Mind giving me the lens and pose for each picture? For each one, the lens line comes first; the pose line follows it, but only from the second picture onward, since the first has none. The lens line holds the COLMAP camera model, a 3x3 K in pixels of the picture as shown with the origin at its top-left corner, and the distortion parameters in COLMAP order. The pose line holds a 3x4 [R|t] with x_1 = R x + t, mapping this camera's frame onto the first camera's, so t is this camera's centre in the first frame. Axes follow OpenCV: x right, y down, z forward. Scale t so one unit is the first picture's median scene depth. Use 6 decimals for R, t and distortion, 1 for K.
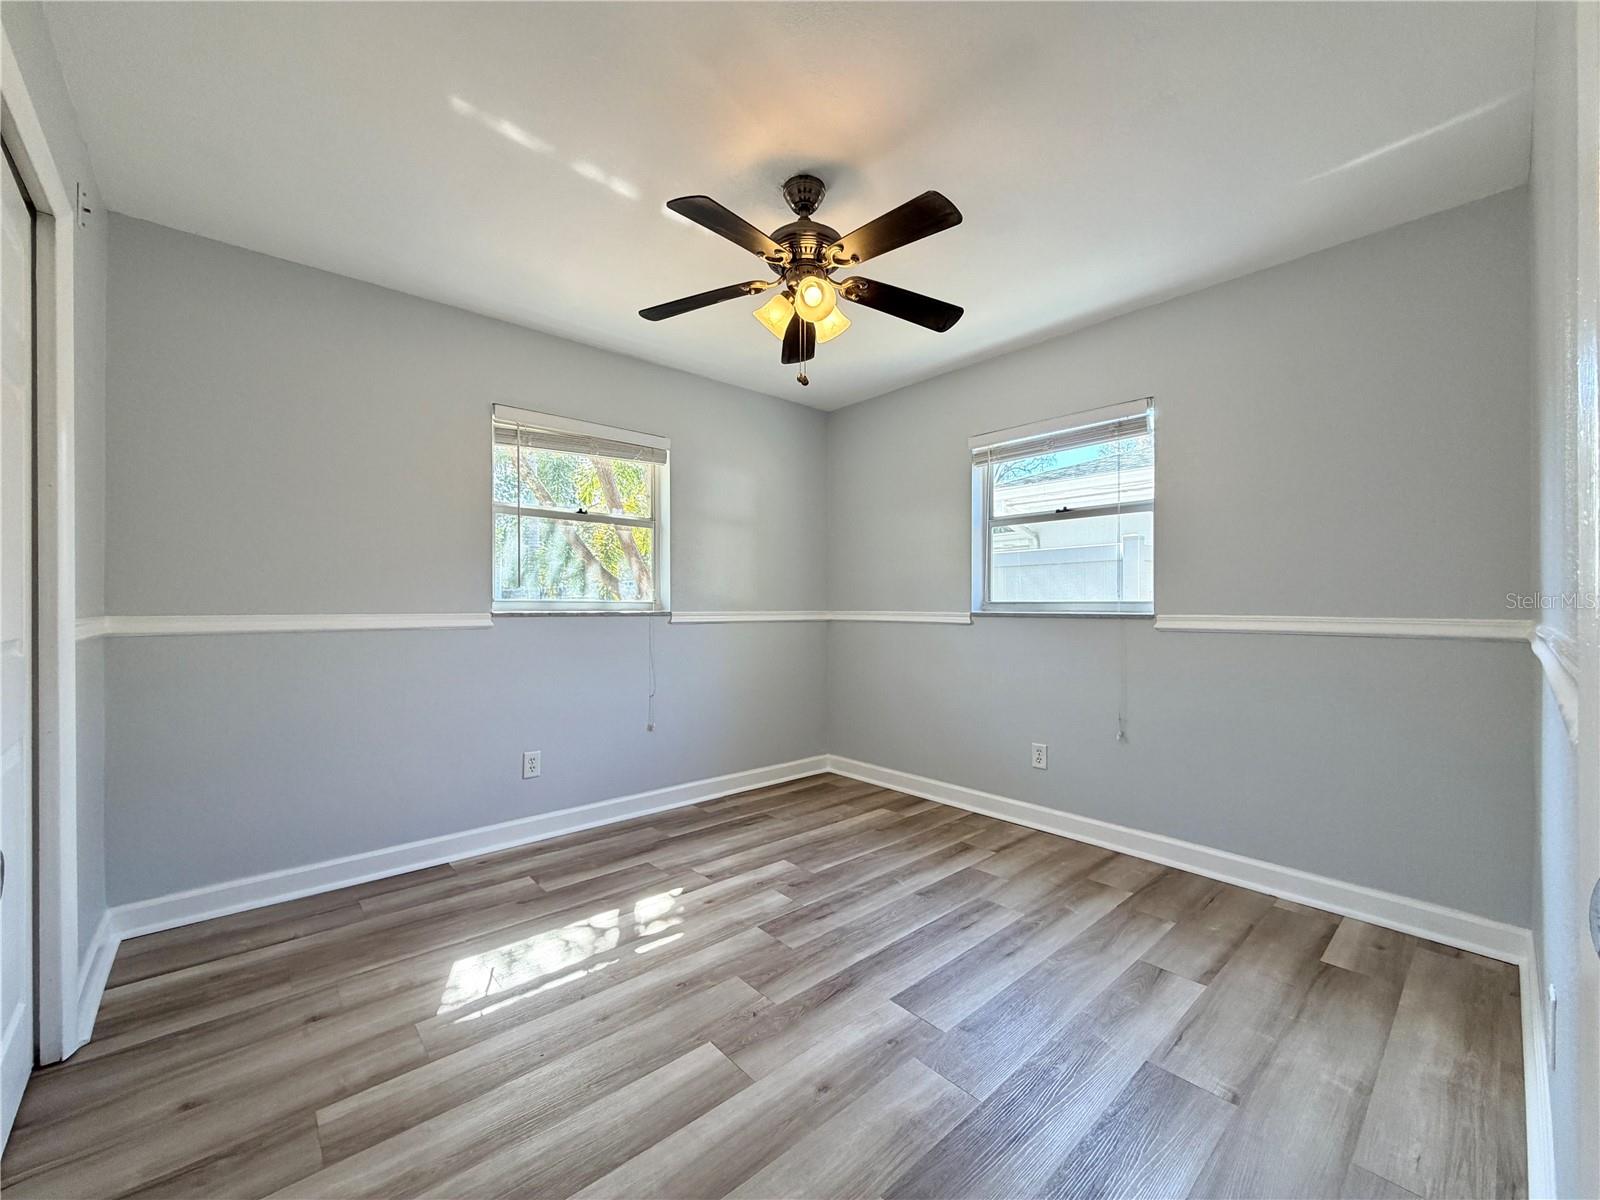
lens RADIAL K [[642.5, 0, 802.6], [0, 642.5, 596.2], [0, 0, 1]] dist [-0.001299, -0.000038]
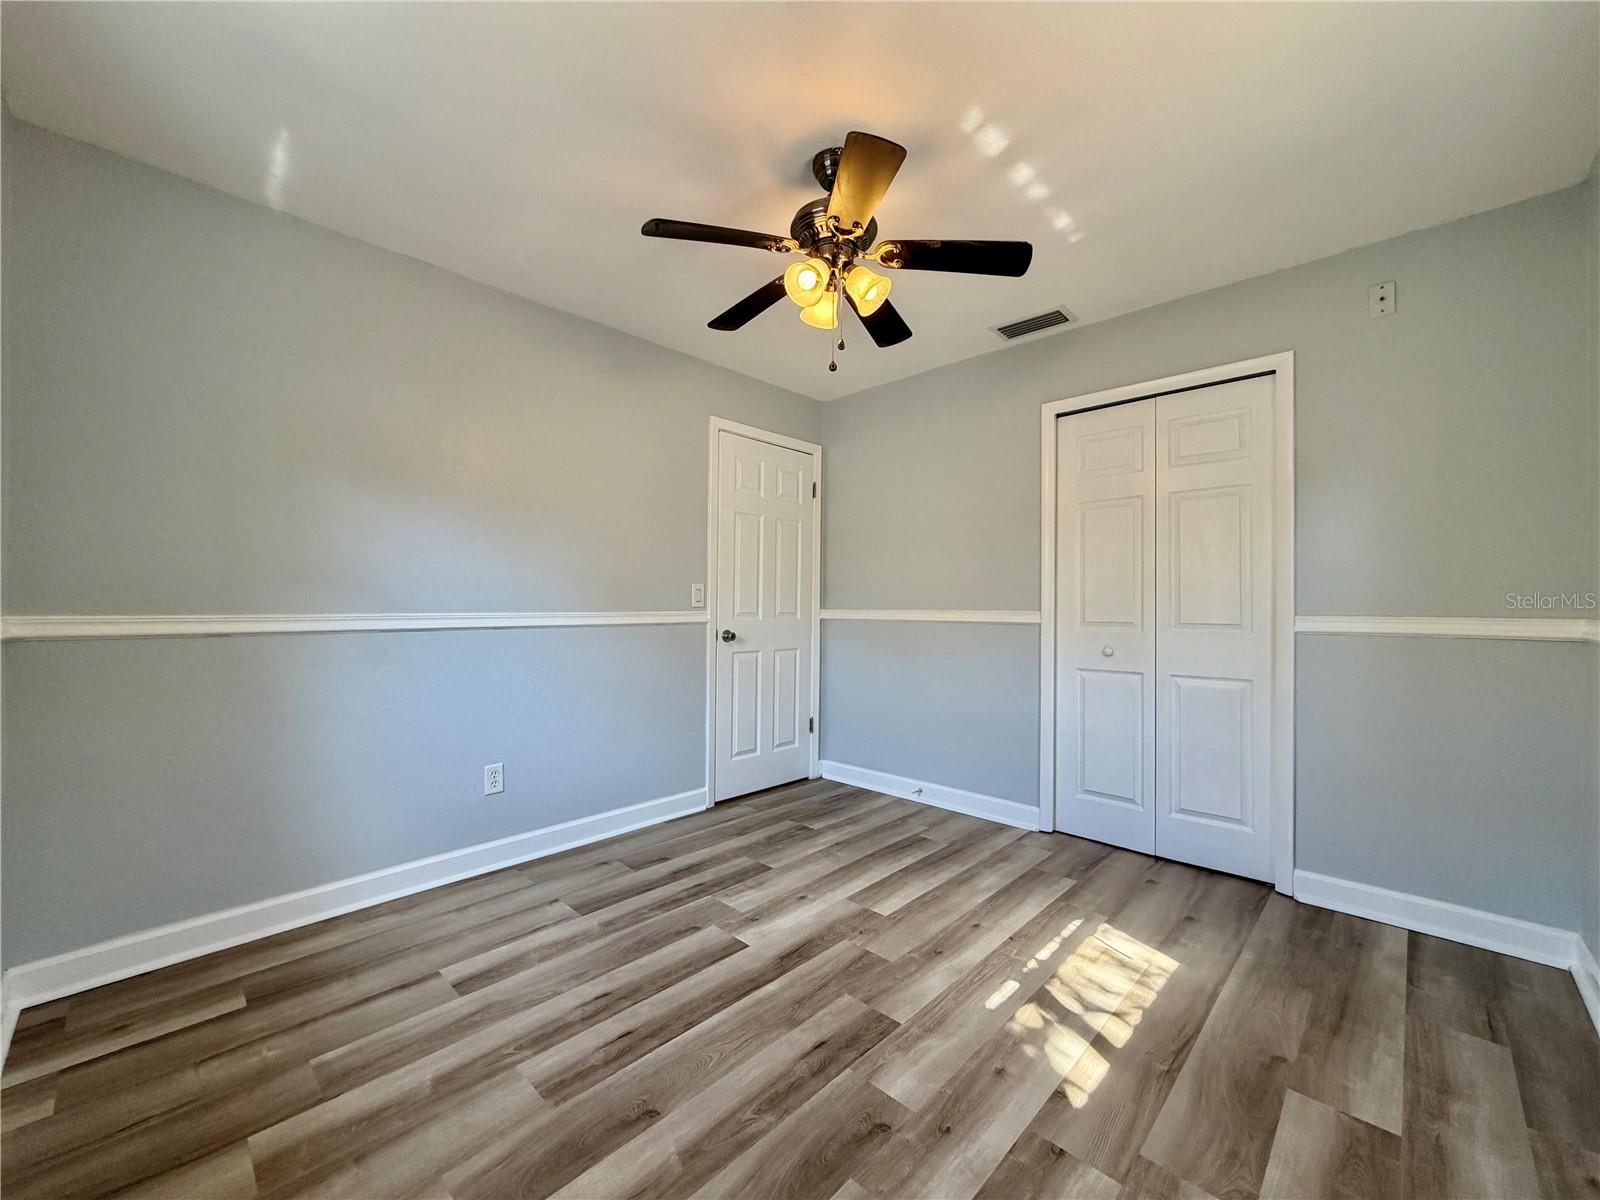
lens RADIAL K [[642.5, 0, 787.0], [0, 642.5, 607.9], [0, 0, 1]] dist [-0.001299, -0.000038]
pose [[-0.998513, -0.005135, -0.054275, 0.121668], [-0.004580, 0.999936, -0.010345, 0.030762], [0.054324, -0.010081, -0.998472, 1.942528]]
